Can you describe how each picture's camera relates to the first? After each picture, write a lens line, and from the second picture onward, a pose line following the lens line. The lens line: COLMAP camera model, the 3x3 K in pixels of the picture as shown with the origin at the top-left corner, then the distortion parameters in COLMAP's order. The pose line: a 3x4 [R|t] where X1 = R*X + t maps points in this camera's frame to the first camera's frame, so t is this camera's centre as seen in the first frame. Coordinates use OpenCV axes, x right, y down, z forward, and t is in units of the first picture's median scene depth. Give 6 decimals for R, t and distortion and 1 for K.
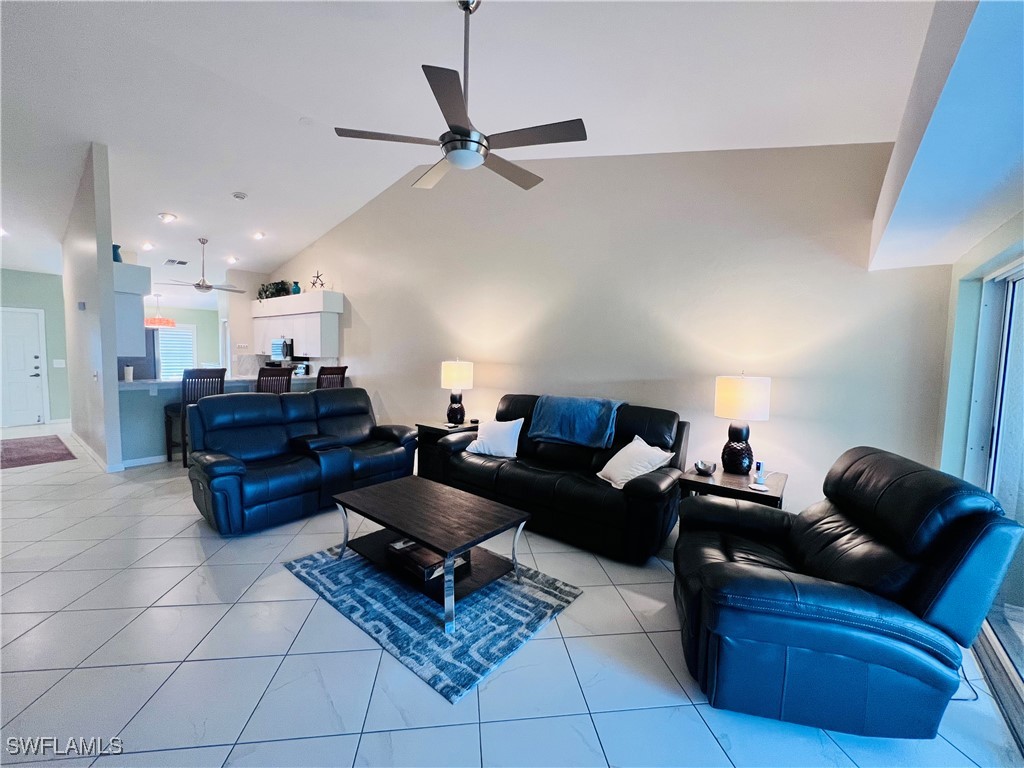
lens RADIAL K [[408.1, 0, 512.0], [0, 408.1, 384.0], [0, 0, 1]] dist [0.004225, 0.000028]
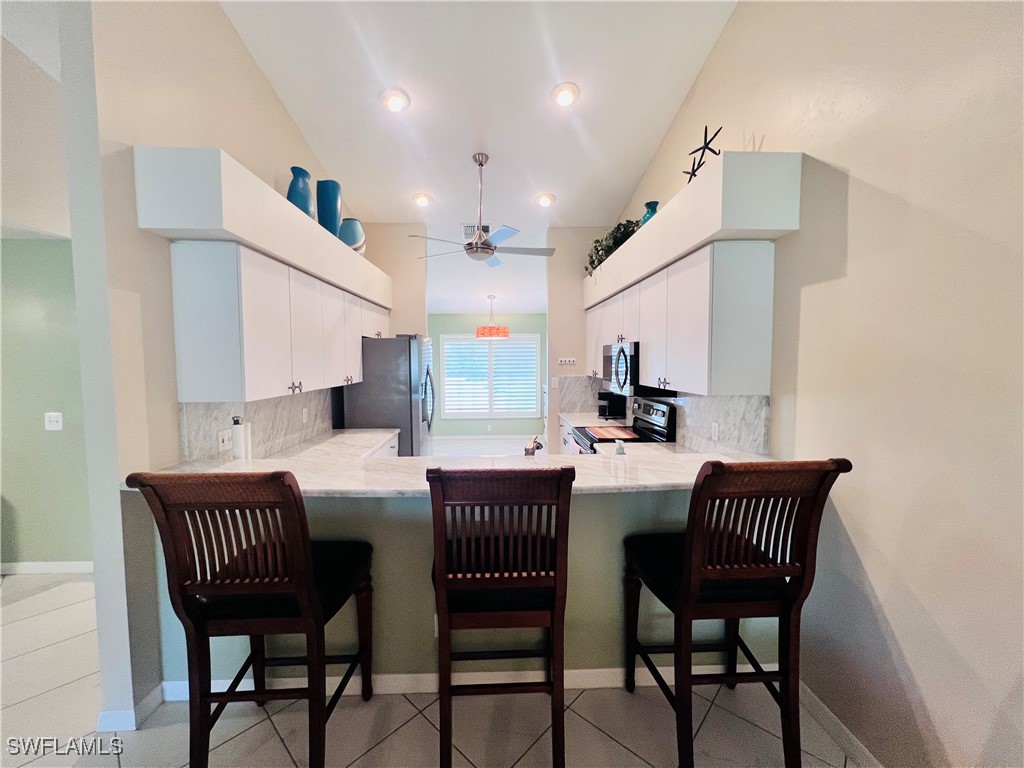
lens RADIAL K [[408.1, 0, 512.0], [0, 408.1, 384.0], [0, 0, 1]] dist [0.004225, 0.000028]
pose [[0.637731, 0.017774, -0.770054, -0.375377], [-0.034278, 0.999398, -0.005320, -0.076738], [0.769496, 0.029788, 0.637957, 0.798444]]
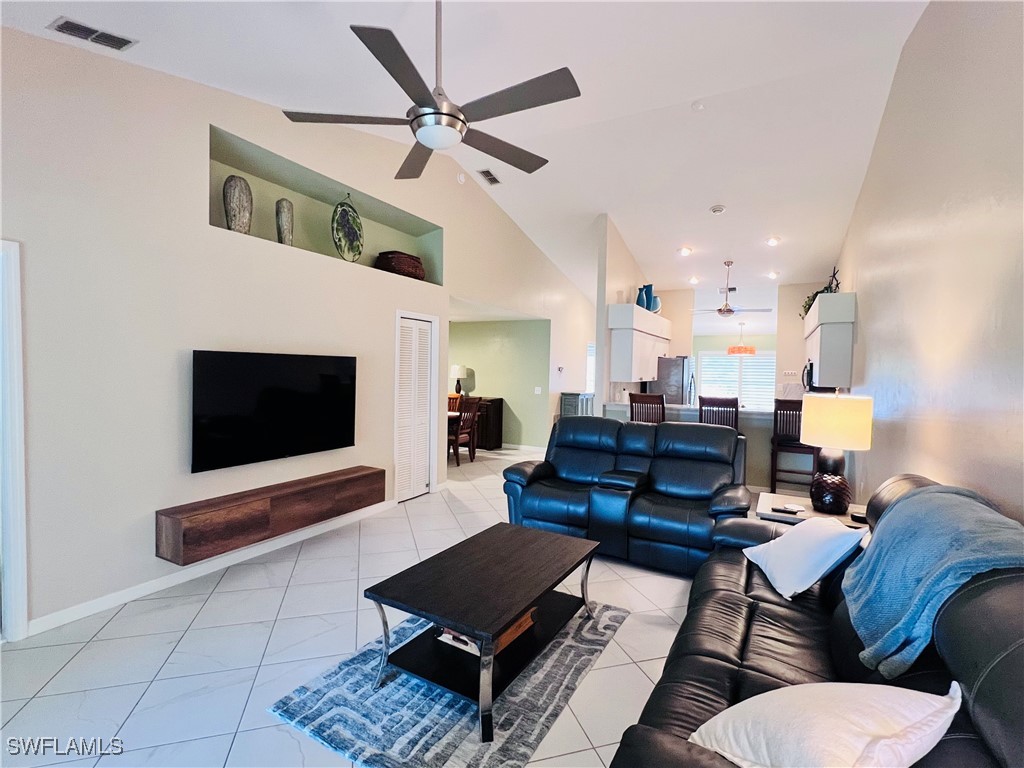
lens RADIAL K [[491.8, 0, 512.0], [0, 491.8, 384.0], [0, 0, 1]] dist [0.003530, 0.000448]
pose [[0.162149, 0.010663, -0.986709, 0.334537], [-0.088632, 0.996057, -0.003801, -0.022927], [0.982778, 0.088071, 0.162455, 0.381271]]
